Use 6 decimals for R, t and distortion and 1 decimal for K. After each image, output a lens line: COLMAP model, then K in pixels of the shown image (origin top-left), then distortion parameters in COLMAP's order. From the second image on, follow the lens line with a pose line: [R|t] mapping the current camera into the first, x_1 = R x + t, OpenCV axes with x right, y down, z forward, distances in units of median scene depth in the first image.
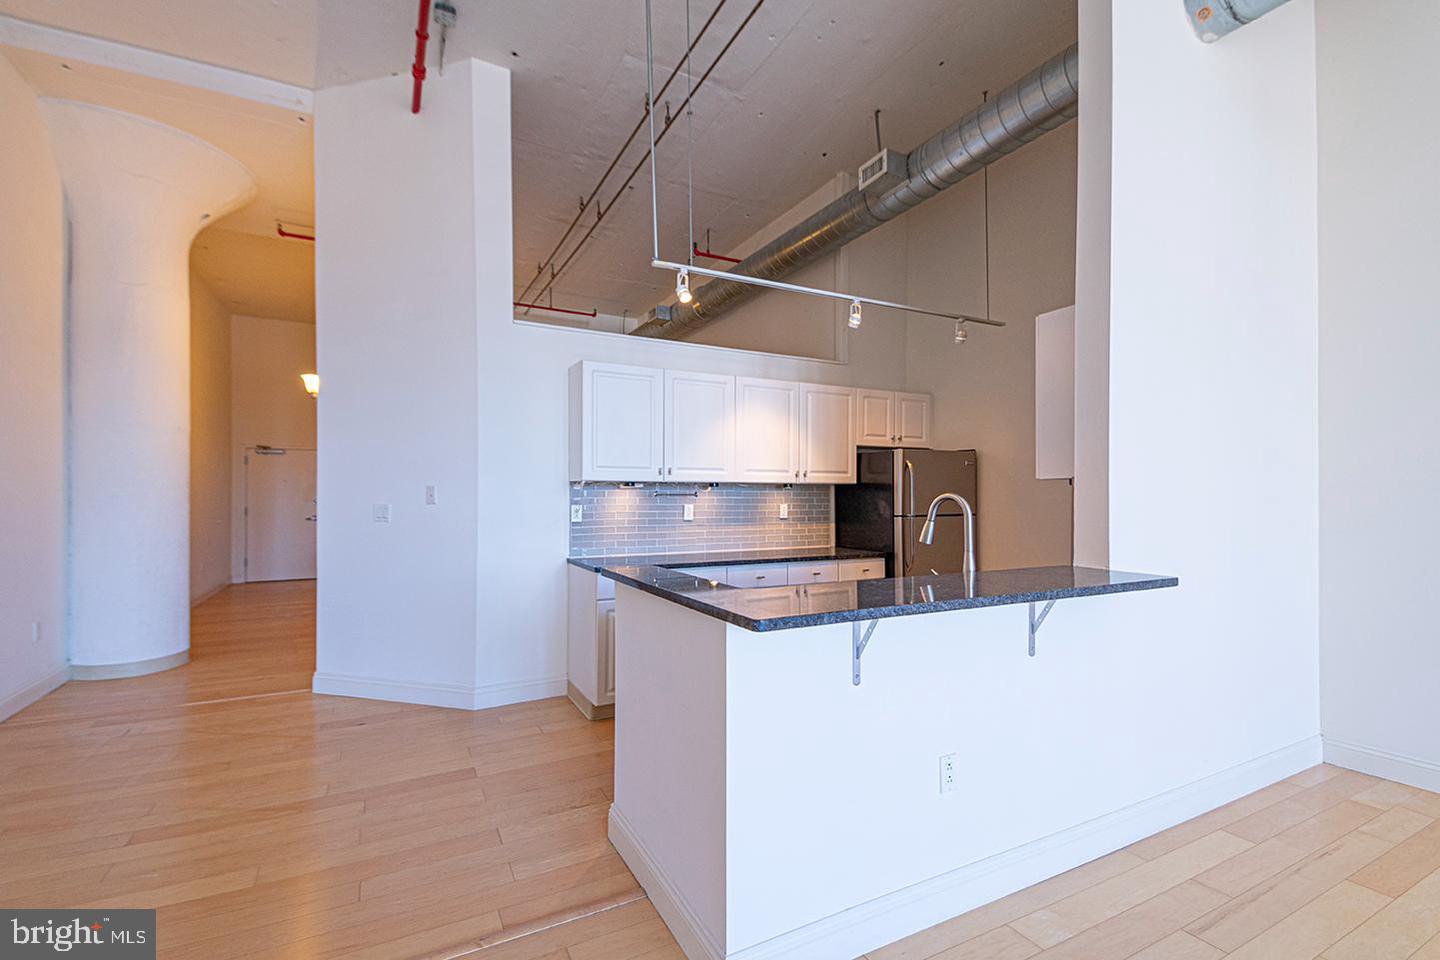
lens RADIAL K [[634.7, 0, 714.2], [0, 634.7, 486.4], [0, 0, 1]] dist [0.019300, -0.001191]
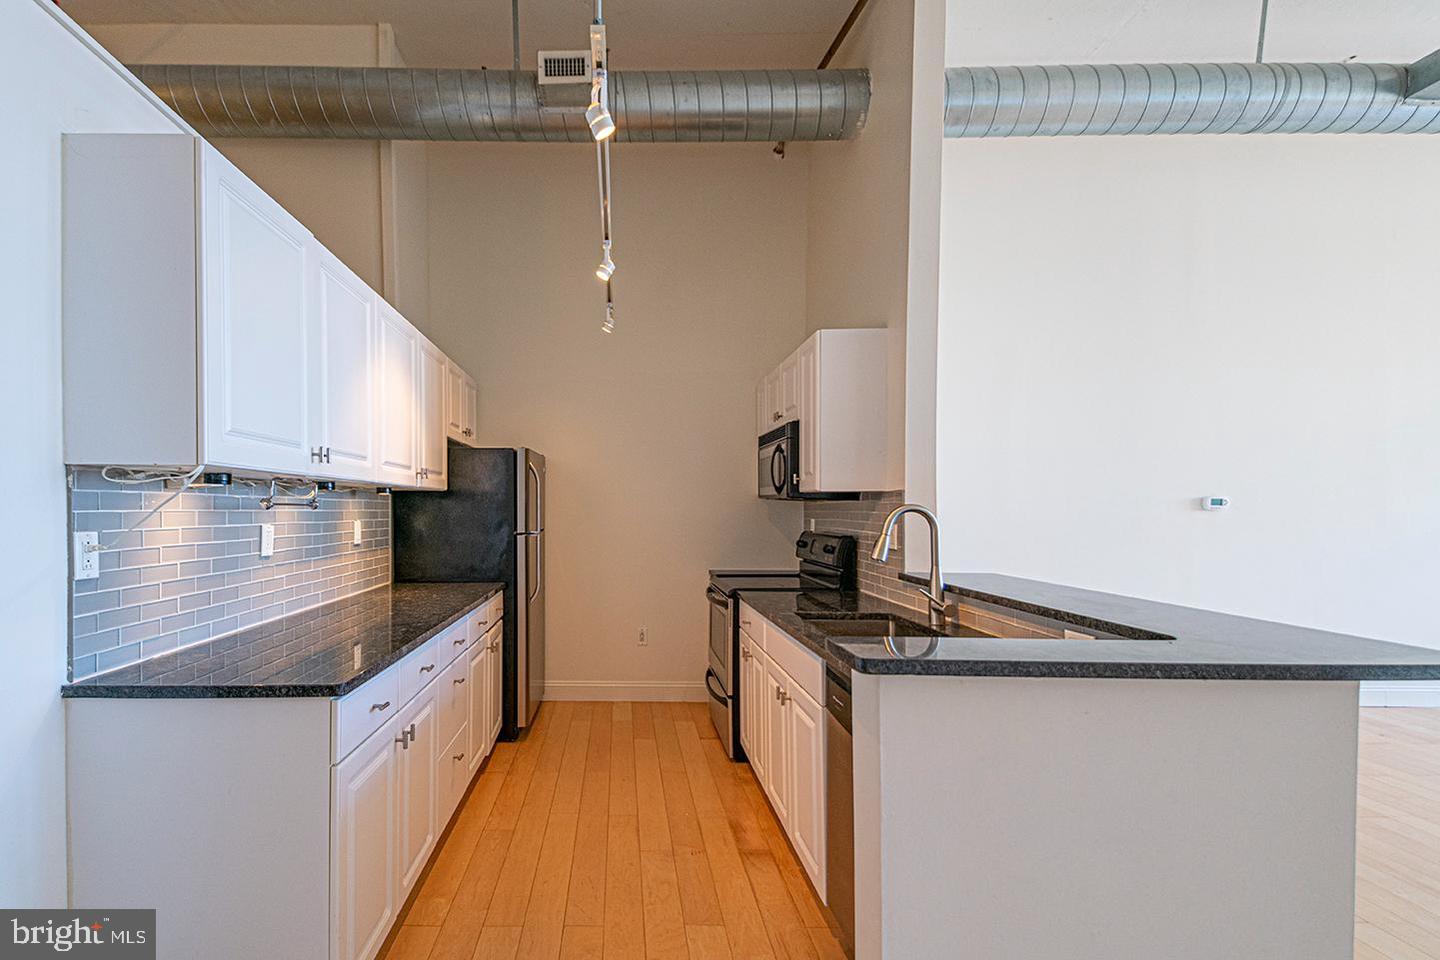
lens RADIAL K [[671.8, 0, 656.9], [0, 671.8, 522.4], [0, 0, 1]] dist [0.008171, -0.002847]
pose [[0.435273, -0.017629, 0.900126, -0.375201], [-0.014246, 0.999548, 0.026465, 0.008731], [-0.900186, -0.024342, 0.434826, 0.494417]]
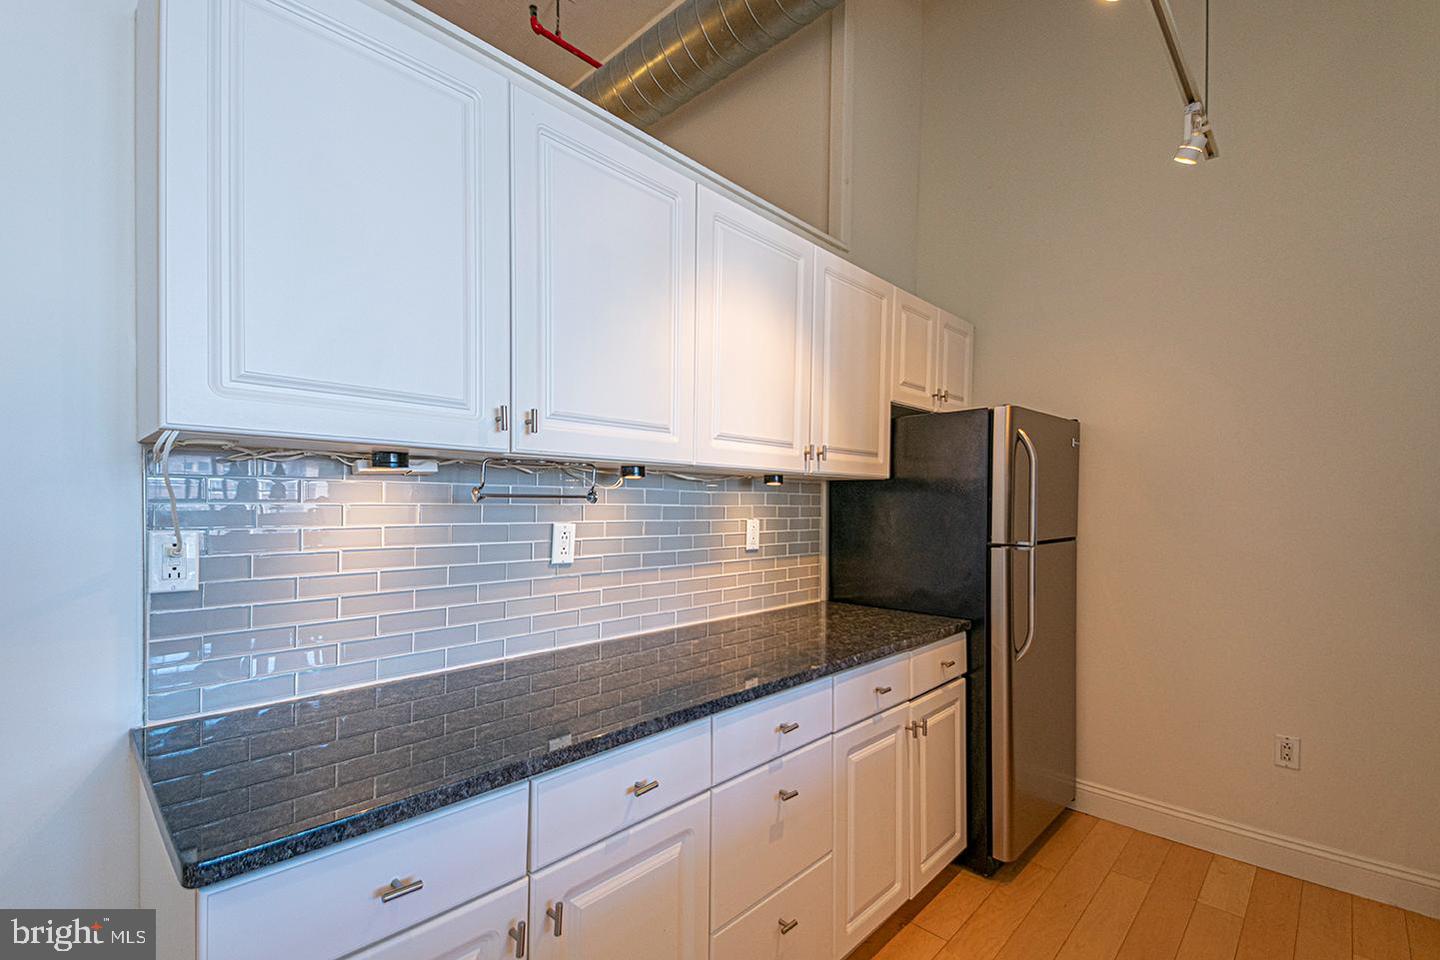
lens RADIAL K [[634.7, 0, 688.0], [0, 634.7, 511.2], [0, 0, 1]] dist [0.019300, -0.001191]
pose [[0.957268, 0.002554, 0.289191, -0.077184], [-0.010371, 0.999621, 0.025501, 0.010950], [-0.289017, -0.027411, 0.956932, 0.605512]]
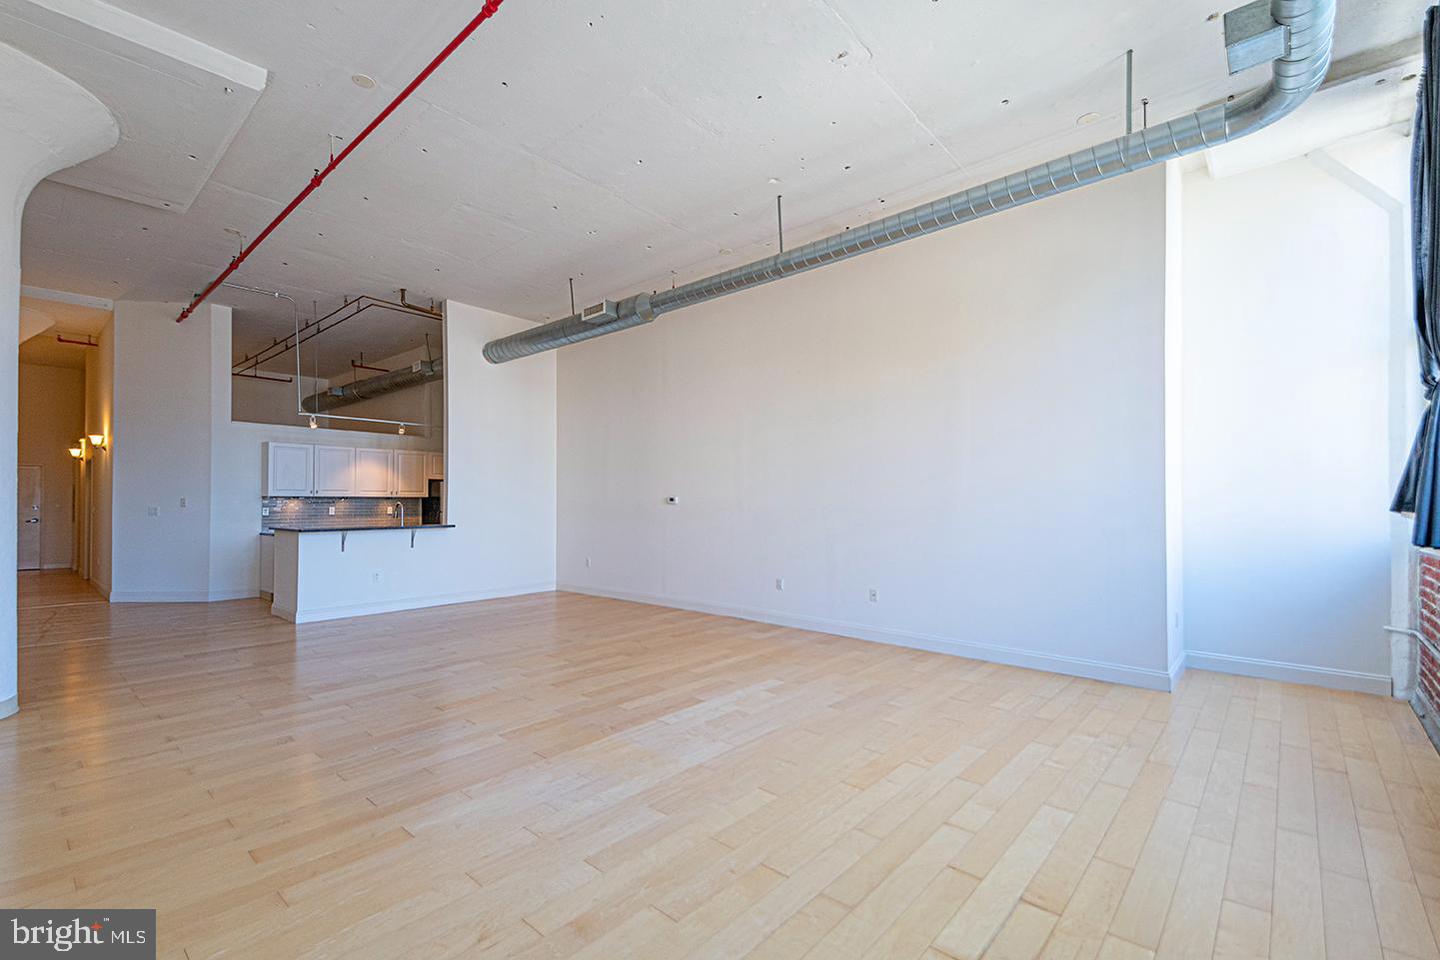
lens RADIAL K [[634.7, 0, 719.7], [0, 634.7, 484.3], [0, 0, 1]] dist [0.019300, -0.001191]
pose [[0.929590, 0.006205, 0.368542, 0.364348], [0.002402, 0.999735, -0.022892, 0.004097], [-0.368586, 0.022166, 0.929329, -1.400620]]
